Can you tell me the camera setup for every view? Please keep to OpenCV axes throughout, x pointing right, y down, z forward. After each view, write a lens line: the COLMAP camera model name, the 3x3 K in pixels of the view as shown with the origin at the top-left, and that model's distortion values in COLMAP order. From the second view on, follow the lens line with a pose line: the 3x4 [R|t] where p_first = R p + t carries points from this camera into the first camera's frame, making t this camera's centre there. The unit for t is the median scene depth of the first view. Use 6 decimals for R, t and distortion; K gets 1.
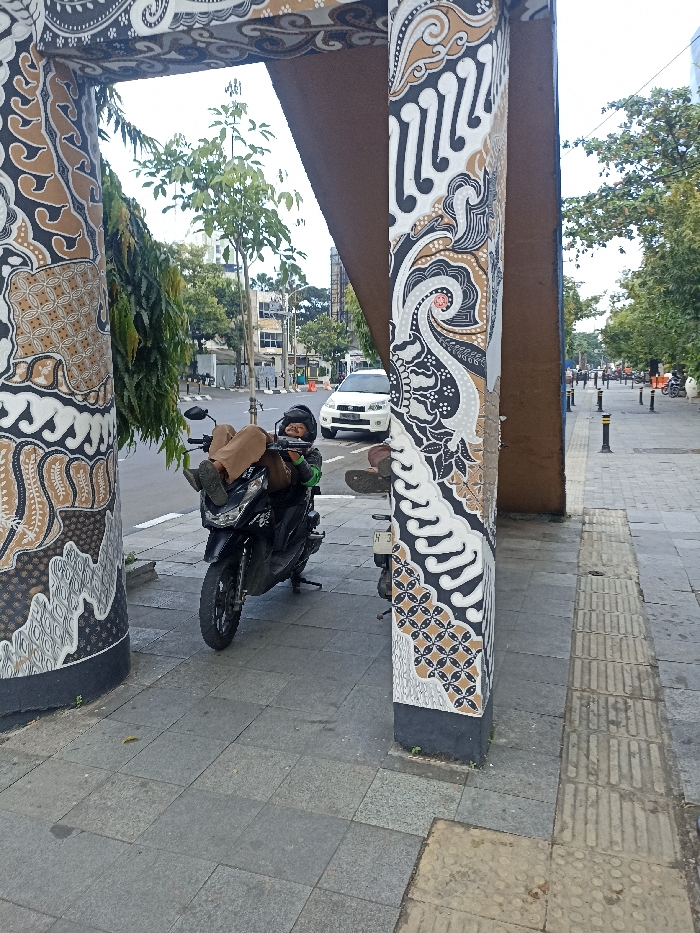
lens RADIAL K [[674.9, 0, 348.8], [0, 674.9, 473.6], [0, 0, 1]] dist [0.052655, -0.063034]
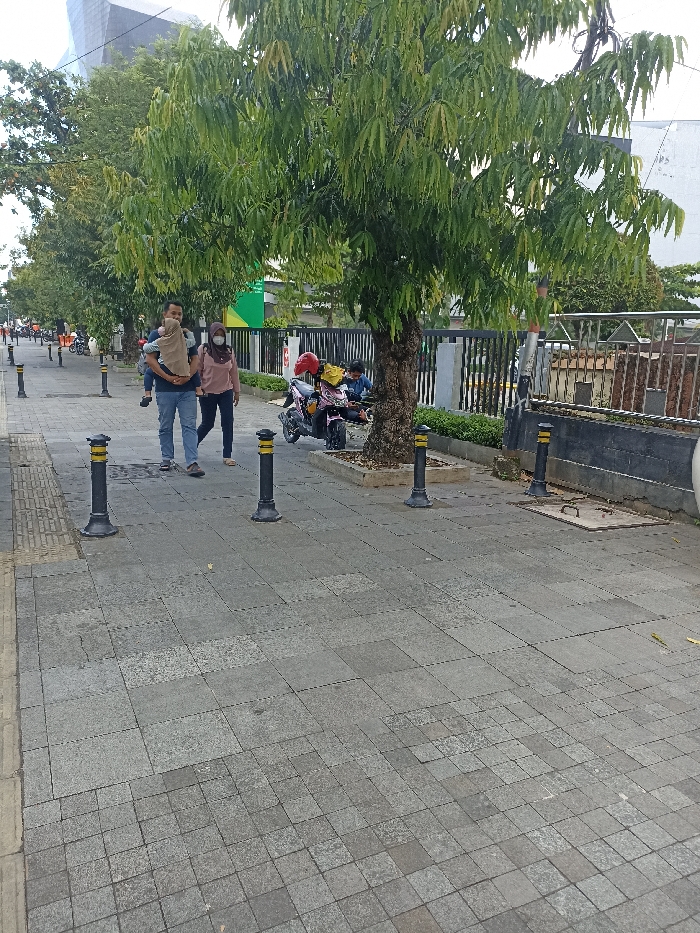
lens RADIAL K [[674.9, 0, 348.8], [0, 674.9, 473.6], [0, 0, 1]] dist [0.052655, -0.063034]
pose [[0.690946, -0.103821, 0.715412, -0.038253], [0.061912, 0.994496, 0.084527, 0.015598], [-0.720250, -0.014111, 0.693571, -0.098520]]
